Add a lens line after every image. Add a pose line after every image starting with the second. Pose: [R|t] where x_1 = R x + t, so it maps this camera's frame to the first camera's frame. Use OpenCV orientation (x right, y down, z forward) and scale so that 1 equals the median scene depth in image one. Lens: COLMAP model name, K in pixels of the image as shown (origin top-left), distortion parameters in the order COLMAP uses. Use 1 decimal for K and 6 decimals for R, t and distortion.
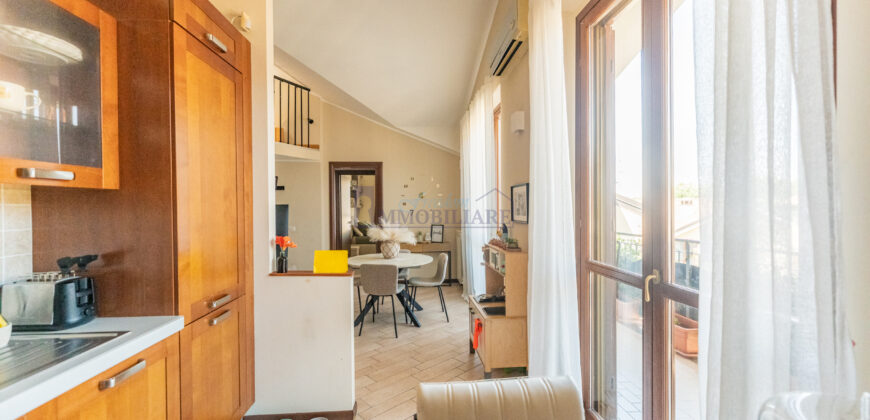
lens RADIAL K [[347.7, 0, 436.5], [0, 347.7, 208.1], [0, 0, 1]] dist [0.004692, -0.001363]
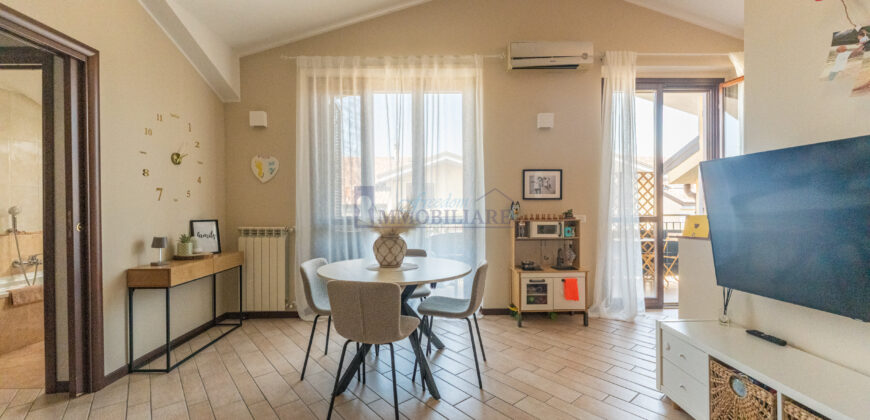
lens RADIAL K [[347.7, 0, 436.9], [0, 347.7, 211.9], [0, 0, 1]] dist [0.004692, -0.001363]
pose [[0.056263, -0.005915, 0.998398, -0.524519], [0.009039, 0.999944, 0.005415, 0.038419], [-0.998375, 0.008720, 0.056313, 0.657126]]
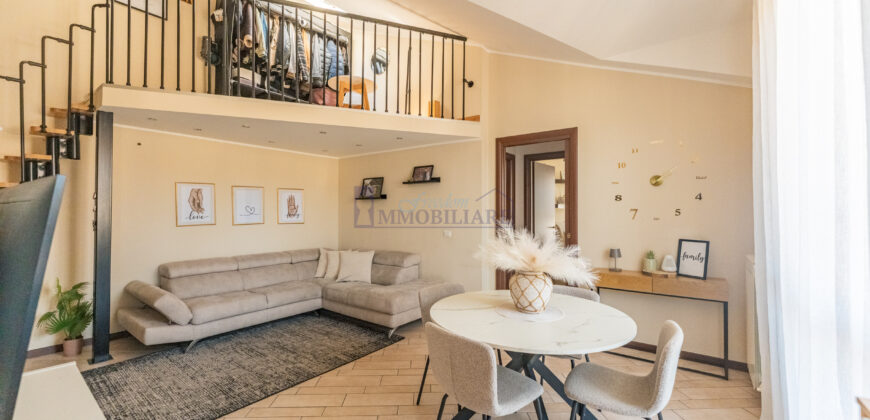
lens RADIAL K [[347.7, 0, 435.0], [0, 347.7, 208.2], [0, 0, 1]] dist [0.004692, -0.001363]
pose [[0.747676, 0.000335, -0.664063, 0.057967], [-0.007457, 0.999941, -0.007892, 0.010999], [0.664022, 0.010852, 0.747635, 0.423206]]
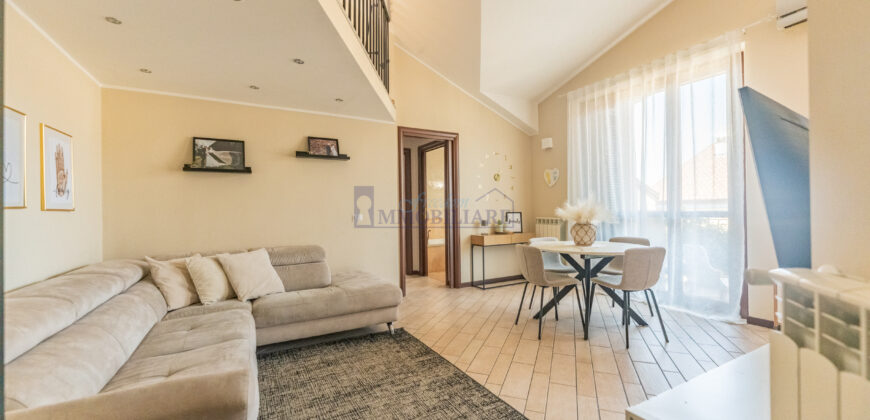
lens RADIAL K [[347.7, 0, 432.4], [0, 347.7, 211.8], [0, 0, 1]] dist [0.004692, -0.001363]
pose [[0.904001, -0.007916, 0.427457, -0.576354], [0.010572, 0.999937, -0.003842, 0.051318], [-0.427399, 0.007992, 0.904028, 0.324373]]
